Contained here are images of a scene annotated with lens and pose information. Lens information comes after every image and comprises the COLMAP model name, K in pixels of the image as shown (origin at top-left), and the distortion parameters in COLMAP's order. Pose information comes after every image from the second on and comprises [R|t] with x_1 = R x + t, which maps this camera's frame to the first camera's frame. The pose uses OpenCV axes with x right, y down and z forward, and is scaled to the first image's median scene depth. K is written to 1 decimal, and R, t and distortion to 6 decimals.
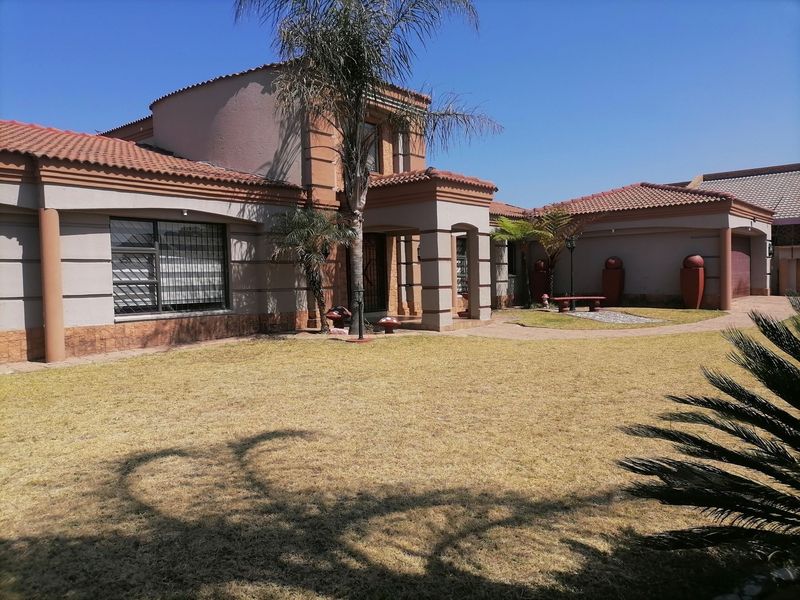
lens RADIAL K [[596.1, 0, 400.0], [0, 596.1, 300.0], [0, 0, 1]] dist [0.087678, -0.099216]
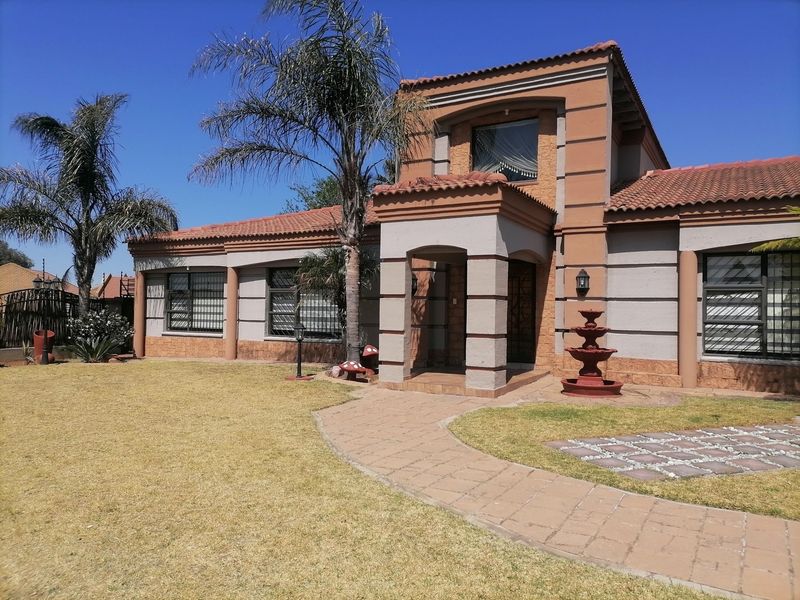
lens RADIAL K [[596.1, 0, 400.0], [0, 596.1, 300.0], [0, 0, 1]] dist [0.087678, -0.099216]
pose [[0.186447, 0.009622, -0.982418, 0.763556], [-0.052689, 0.998611, -0.000219, -0.058054], [0.981051, 0.051803, 0.186695, 0.788626]]
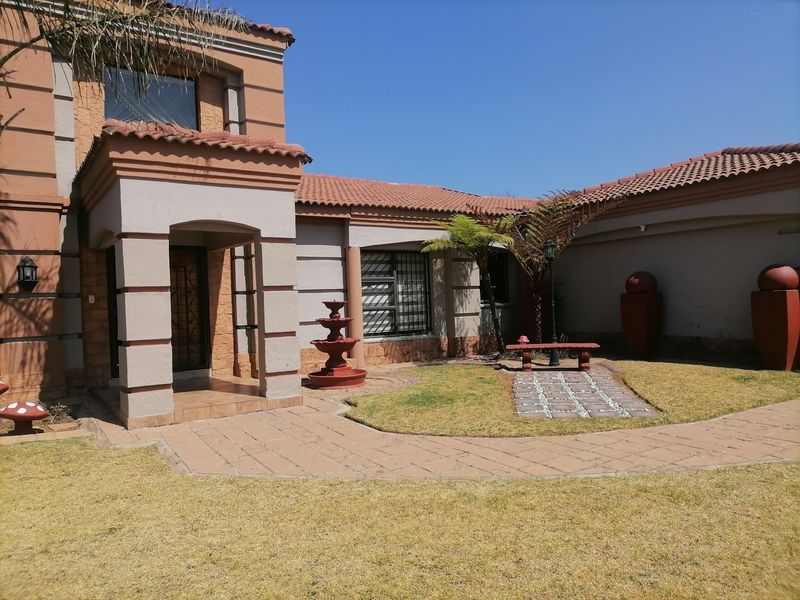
lens RADIAL K [[596.1, 0, 400.0], [0, 596.1, 300.0], [0, 0, 1]] dist [0.087678, -0.099216]
pose [[0.958133, -0.014586, -0.285950, 0.400436], [0.005402, 0.999445, -0.032880, -0.036594], [0.286271, 0.029959, 0.957680, 0.505953]]
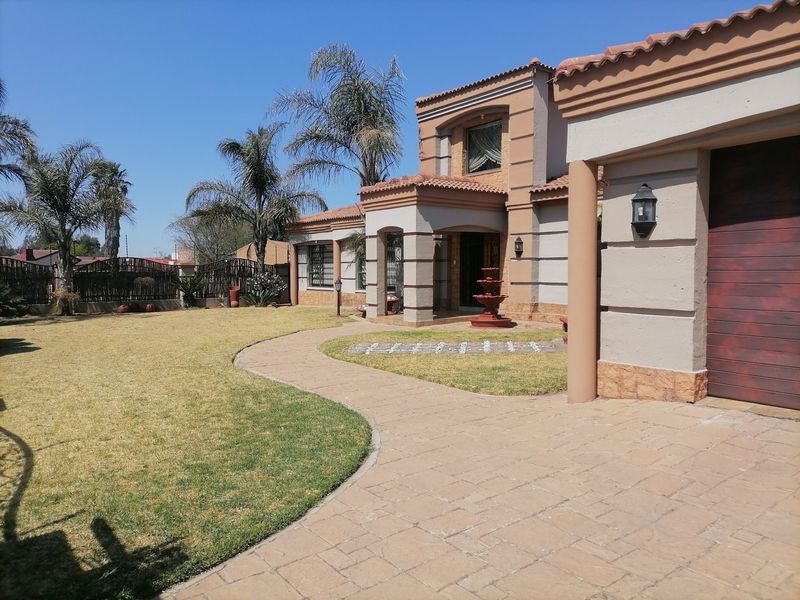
lens RADIAL K [[596.1, 0, 400.0], [0, 596.1, 300.0], [0, 0, 1]] dist [0.087678, -0.099216]
pose [[-0.218878, 0.075751, -0.972807, 1.097650], [-0.025974, 0.996176, 0.083415, -0.082899], [0.975406, 0.043525, -0.216074, 1.194040]]
